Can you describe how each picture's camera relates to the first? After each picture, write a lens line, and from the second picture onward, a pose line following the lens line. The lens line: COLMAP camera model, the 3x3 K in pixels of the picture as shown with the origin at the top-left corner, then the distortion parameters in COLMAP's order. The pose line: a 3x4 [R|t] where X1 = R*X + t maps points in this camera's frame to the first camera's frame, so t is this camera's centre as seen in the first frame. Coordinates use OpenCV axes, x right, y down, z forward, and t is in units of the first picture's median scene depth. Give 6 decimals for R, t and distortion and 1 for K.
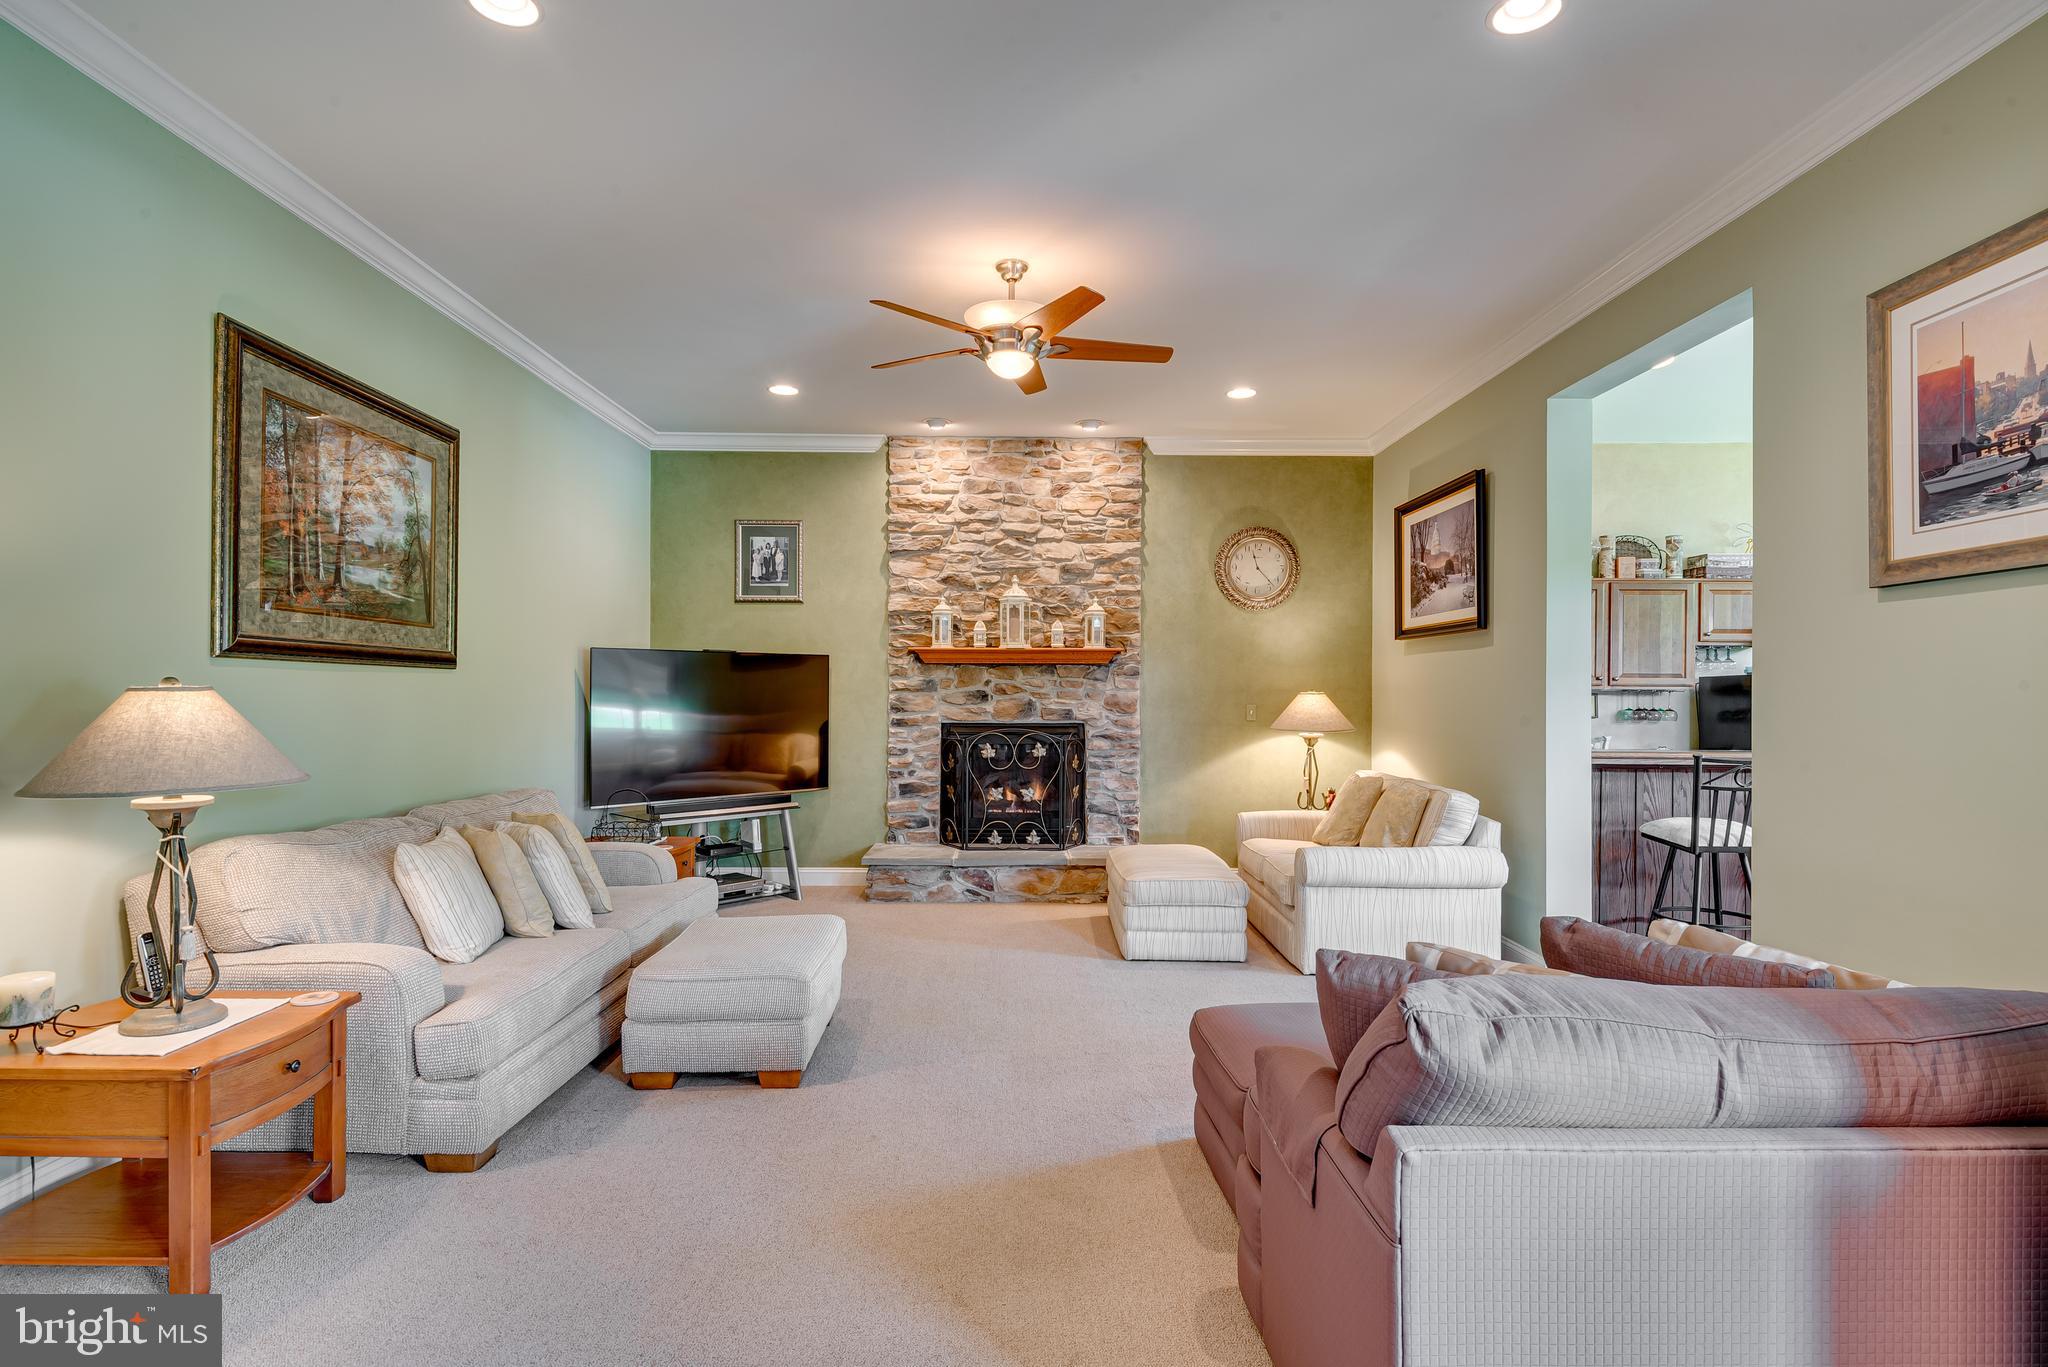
lens RADIAL K [[1062.0, 0, 1027.5], [0, 1062.0, 692.5], [0, 0, 1]] dist [0.048995, -0.000793]
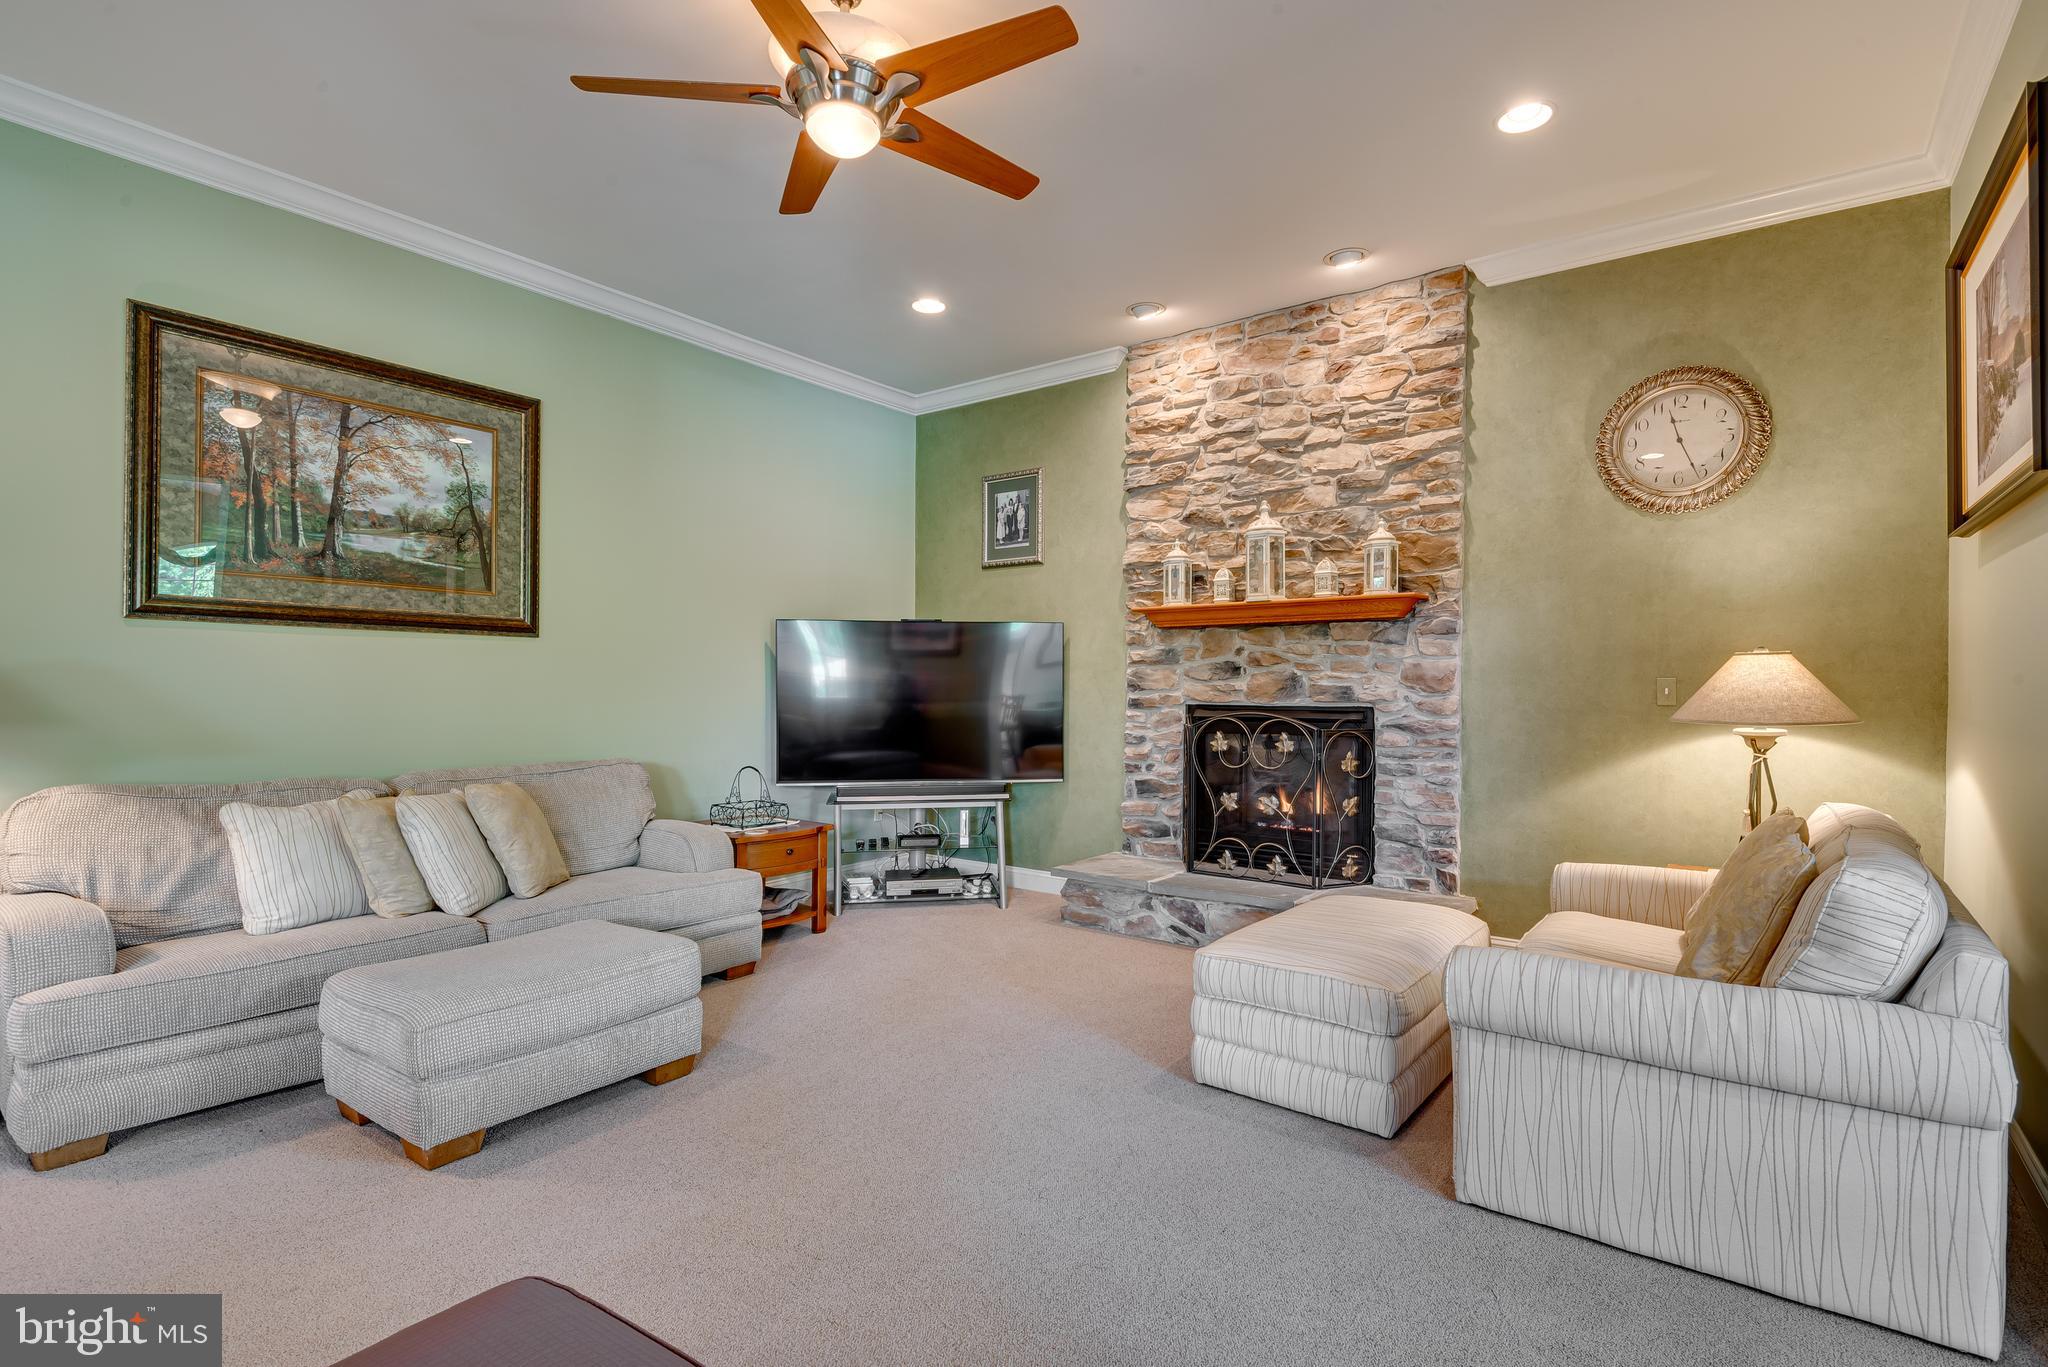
lens RADIAL K [[998.1, 0, 1014.1], [0, 998.1, 695.7], [0, 0, 1]] dist [0.021402, -0.003838]
pose [[0.789739, 0.003541, -0.613433, 0.268929], [-0.000772, 0.999988, 0.004778, 0.019094], [0.613442, -0.003300, 0.789733, 0.354843]]
